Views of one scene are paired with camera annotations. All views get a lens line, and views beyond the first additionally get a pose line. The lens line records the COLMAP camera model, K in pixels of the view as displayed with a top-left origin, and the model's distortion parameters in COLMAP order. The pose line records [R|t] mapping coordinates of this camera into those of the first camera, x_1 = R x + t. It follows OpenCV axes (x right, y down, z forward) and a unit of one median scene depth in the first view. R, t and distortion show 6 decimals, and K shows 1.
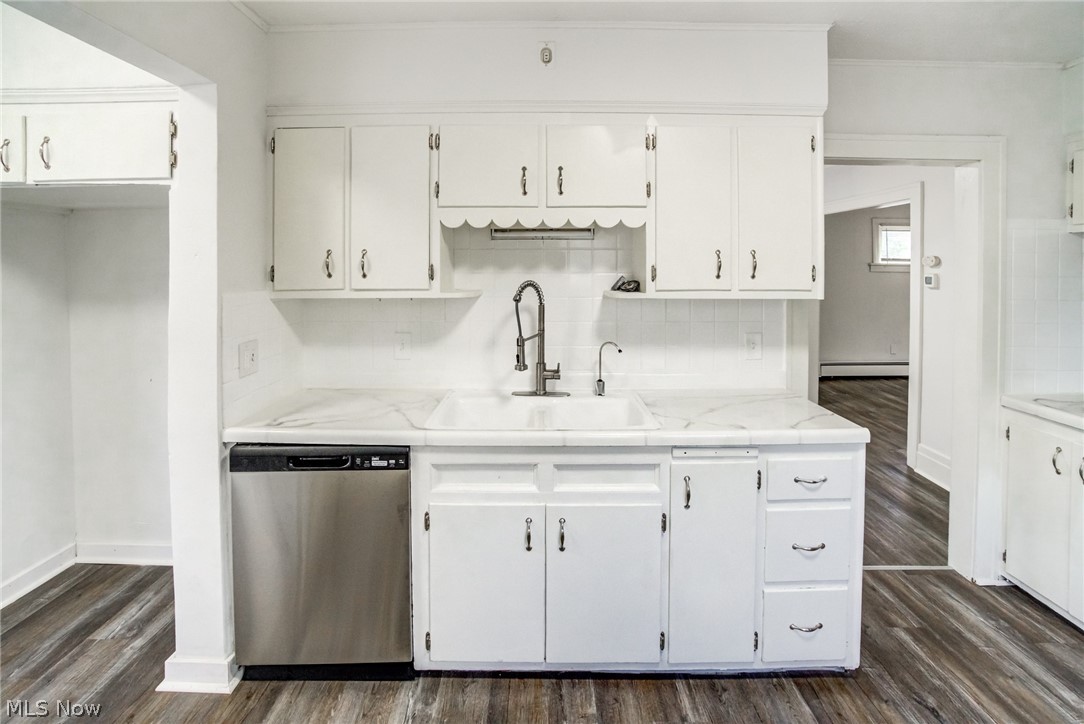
lens RADIAL K [[511.0, 0, 539.9], [0, 511.0, 276.2], [0, 0, 1]] dist [-0.029837, 0.000470]
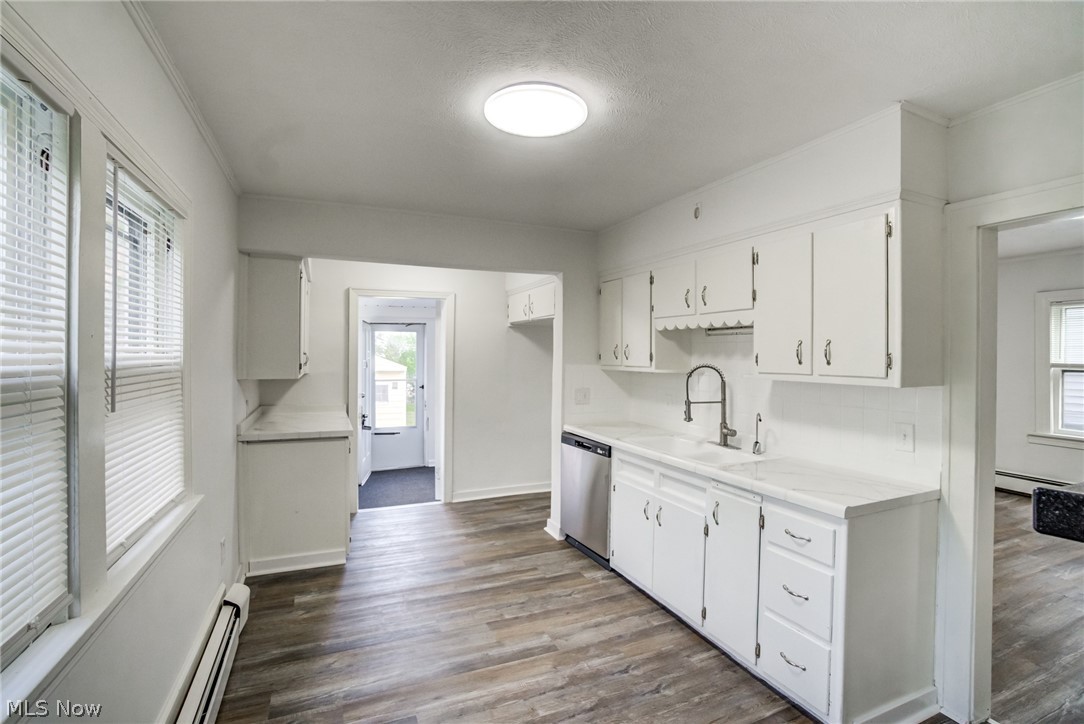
lens RADIAL K [[490.7, 0, 542.0], [0, 490.7, 362.0], [0, 0, 1]] dist [-0.003434, 0.000269]
pose [[0.420860, 0.018052, -0.906946, 1.276963], [-0.022900, 0.999695, 0.009272, 0.002032], [0.906836, 0.016867, 0.421145, -0.029364]]
